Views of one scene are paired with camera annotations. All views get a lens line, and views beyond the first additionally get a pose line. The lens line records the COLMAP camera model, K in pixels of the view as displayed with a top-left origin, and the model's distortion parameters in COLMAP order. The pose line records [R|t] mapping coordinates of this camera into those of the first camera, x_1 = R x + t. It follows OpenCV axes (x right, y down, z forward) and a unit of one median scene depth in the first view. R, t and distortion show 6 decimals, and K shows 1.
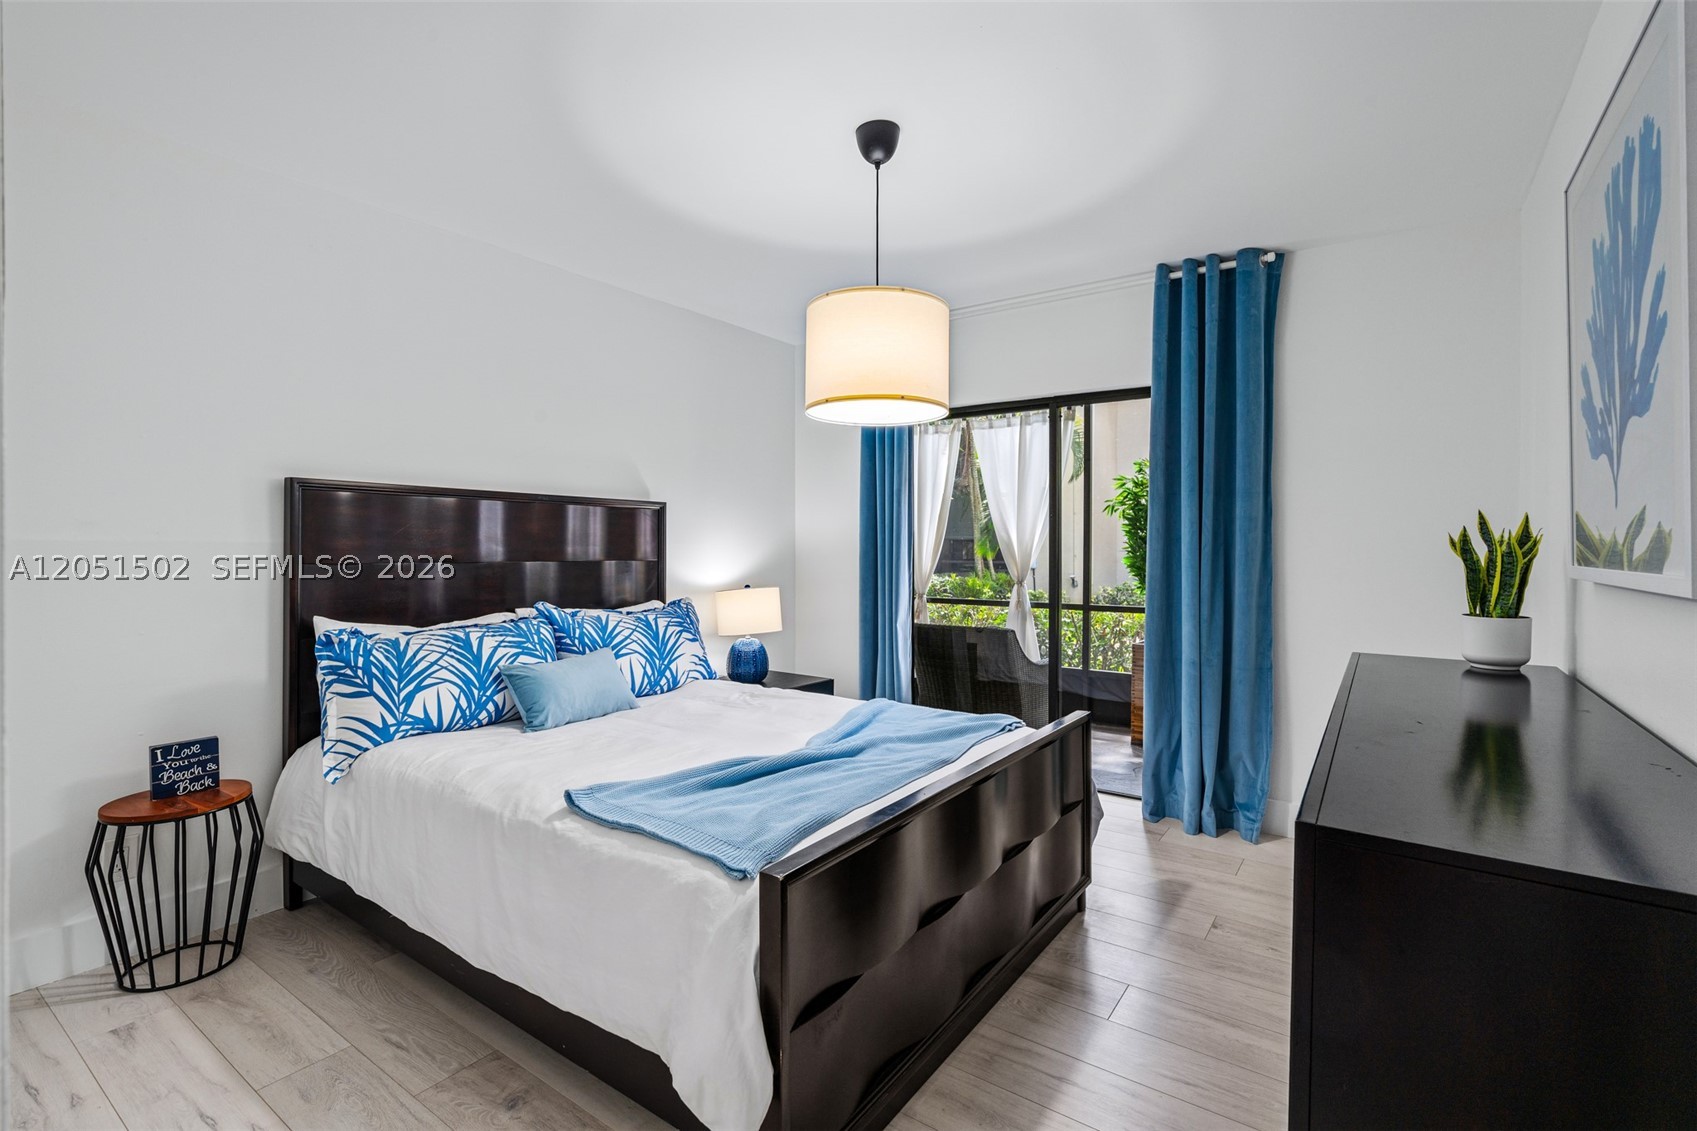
lens RADIAL K [[762.5, 0, 845.6], [0, 762.5, 564.9], [0, 0, 1]] dist [-0.001534, 0.000004]
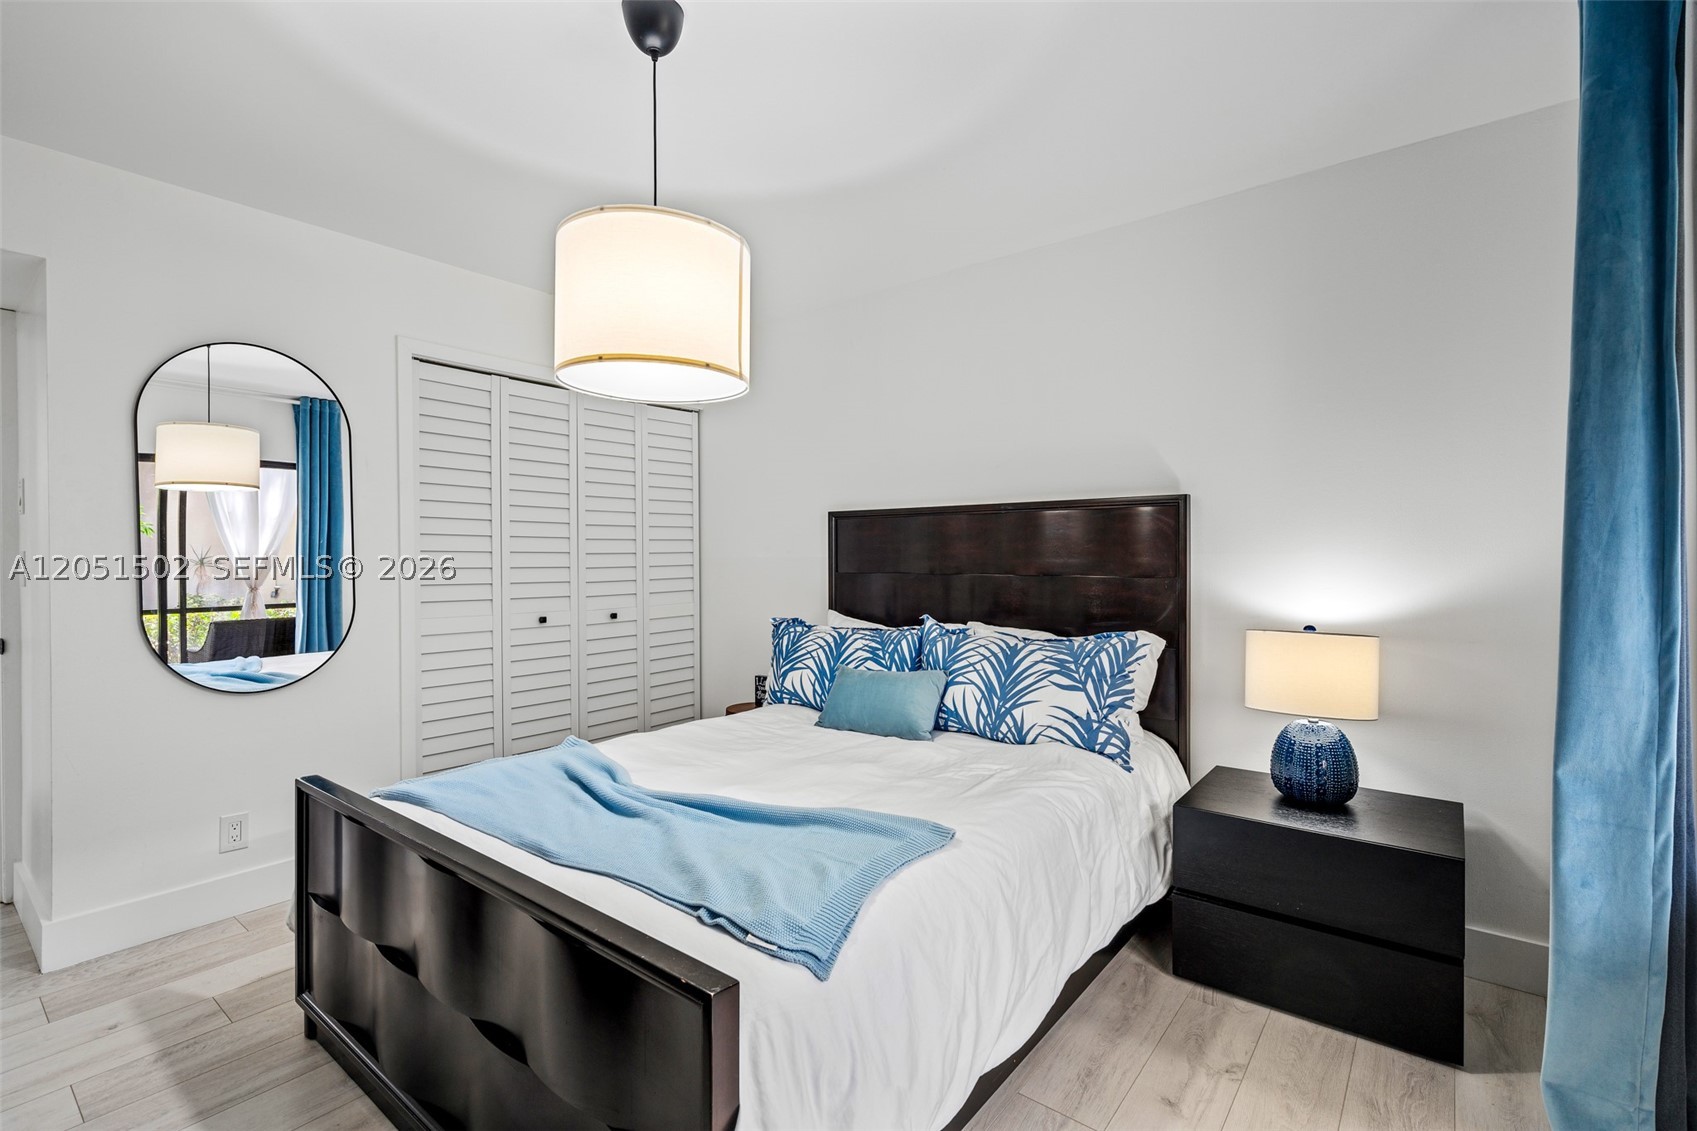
lens RADIAL K [[762.5, 0, 845.6], [0, 762.5, 564.9], [0, 0, 1]] dist [-0.001534, 0.000004]
pose [[-0.047443, 0.005743, -0.998857, 0.562360], [-0.015324, 0.999862, 0.006477, -0.019562], [0.998756, 0.015613, -0.047348, 0.877373]]
